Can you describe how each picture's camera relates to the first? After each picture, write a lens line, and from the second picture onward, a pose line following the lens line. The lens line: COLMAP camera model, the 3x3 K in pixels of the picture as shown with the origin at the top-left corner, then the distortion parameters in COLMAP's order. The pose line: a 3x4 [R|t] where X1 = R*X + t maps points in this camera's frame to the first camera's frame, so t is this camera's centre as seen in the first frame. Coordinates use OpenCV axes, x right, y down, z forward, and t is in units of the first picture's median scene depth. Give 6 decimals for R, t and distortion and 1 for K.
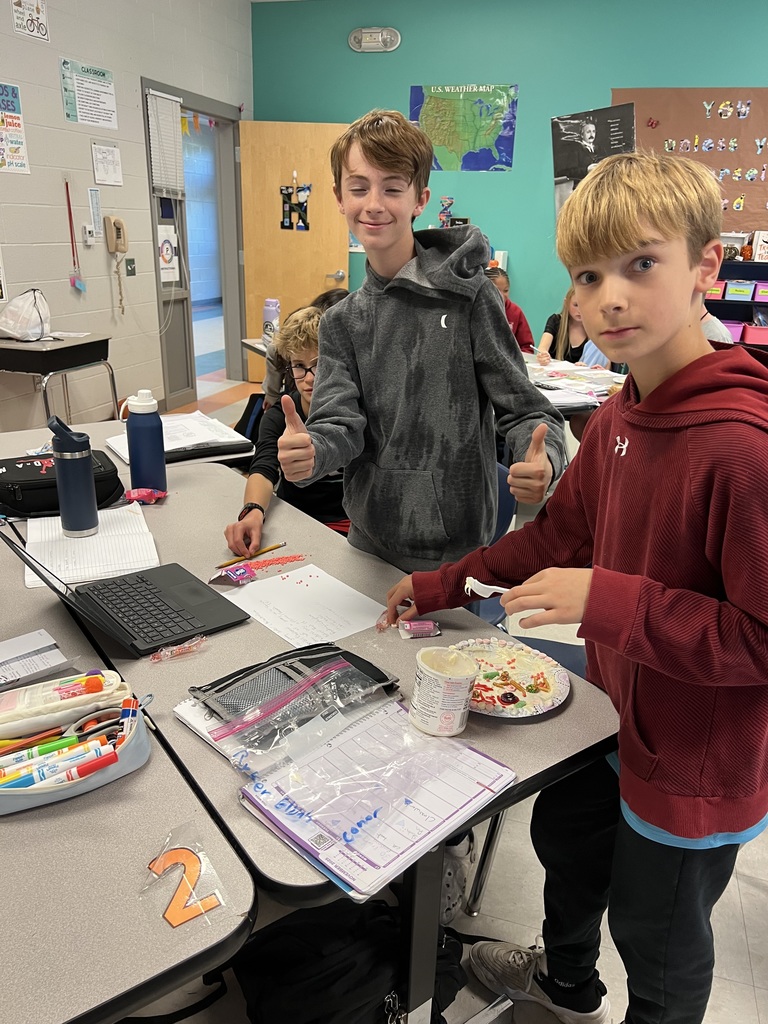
lens RADIAL K [[772.8, 0, 384.0], [0, 772.8, 512.0], [0, 0, 1]] dist [0.066099, -0.074472]
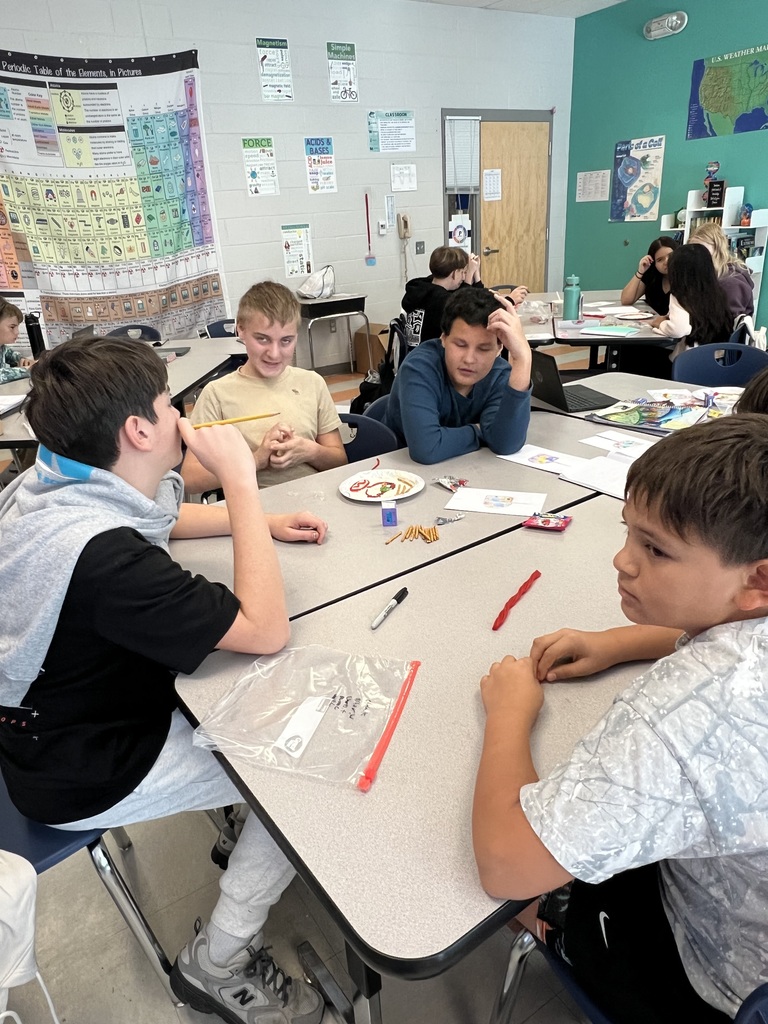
lens RADIAL K [[693.8, 0, 369.1], [0, 693.8, 512.4], [0, 0, 1]] dist [-0.000830, 0.002059]
pose [[0.750001, 0.182809, -0.635673, 0.454747], [-0.145578, 0.983104, 0.110964, 0.030543], [0.645218, 0.009317, 0.763942, -0.018797]]
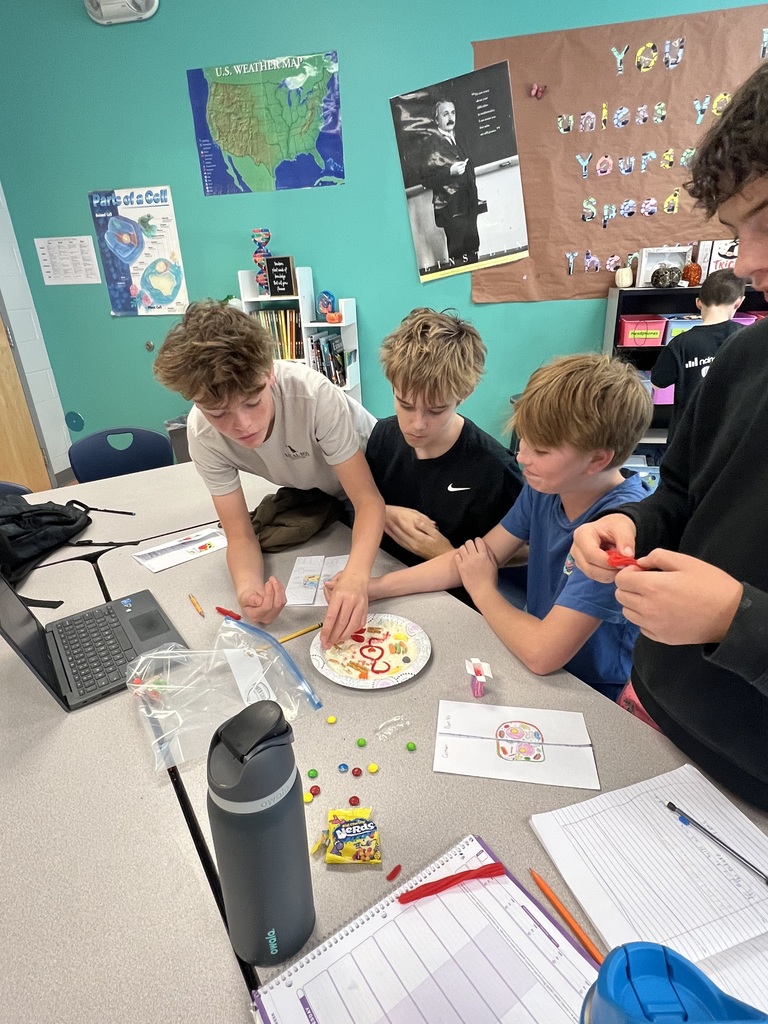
lens RADIAL K [[545.8, 0, 381.9], [0, 545.8, 501.5], [0, 0, 1]] dist [0.001569, -0.000790]
pose [[0.993314, -0.103219, 0.051703, 0.152270], [0.101174, 0.994034, 0.040738, -0.182325], [-0.055600, -0.035234, 0.997831, 0.536096]]
